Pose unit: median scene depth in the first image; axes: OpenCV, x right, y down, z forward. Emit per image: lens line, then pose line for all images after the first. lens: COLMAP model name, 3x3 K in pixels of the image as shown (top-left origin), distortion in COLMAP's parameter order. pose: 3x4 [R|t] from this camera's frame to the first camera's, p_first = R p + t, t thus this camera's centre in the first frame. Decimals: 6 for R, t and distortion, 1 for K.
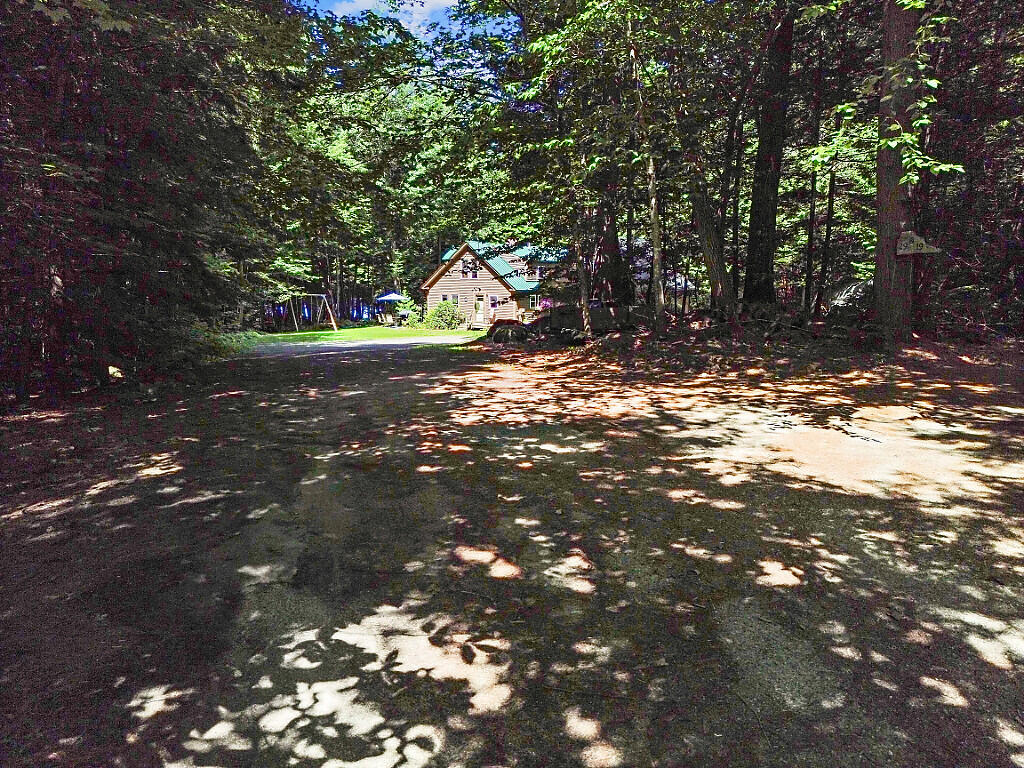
lens RADIAL K [[719.8, 0, 514.5], [0, 719.8, 391.8], [0, 0, 1]] dist [0.055356, -0.039133]
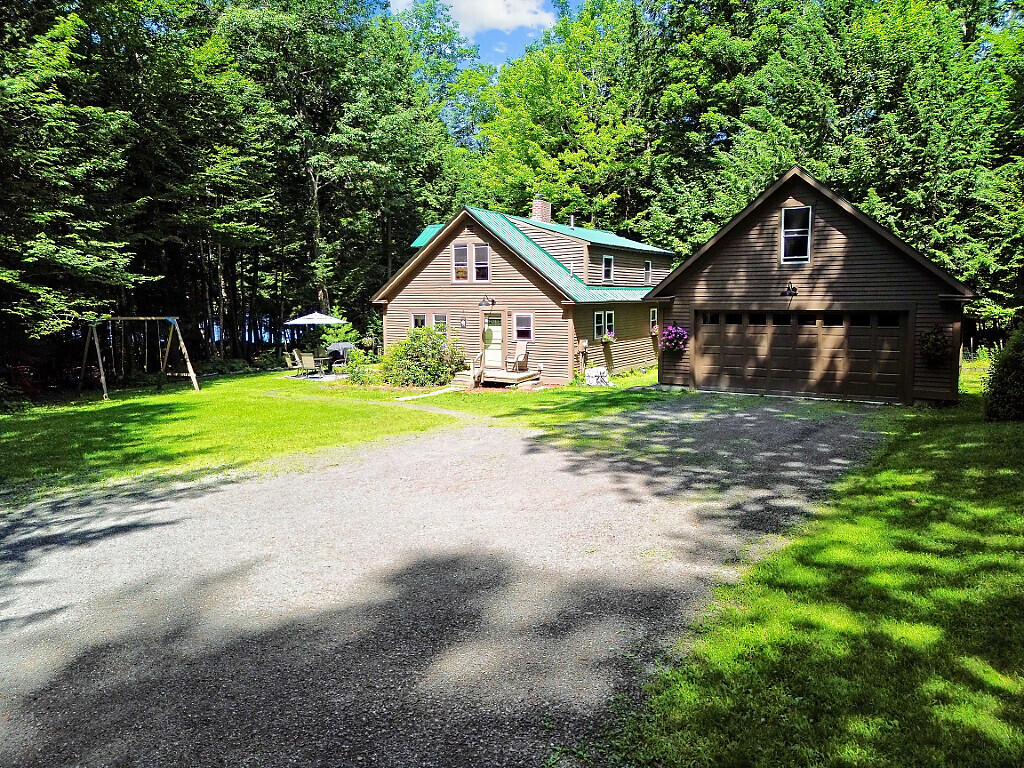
lens RADIAL K [[719.8, 0, 512.5], [0, 719.8, 373.7], [0, 0, 1]] dist [0.055356, -0.039133]
pose [[0.995498, -0.019386, 0.092778, -0.078586], [0.023660, 0.998698, -0.045193, -0.067346], [-0.091781, 0.047185, 0.994661, 0.486130]]
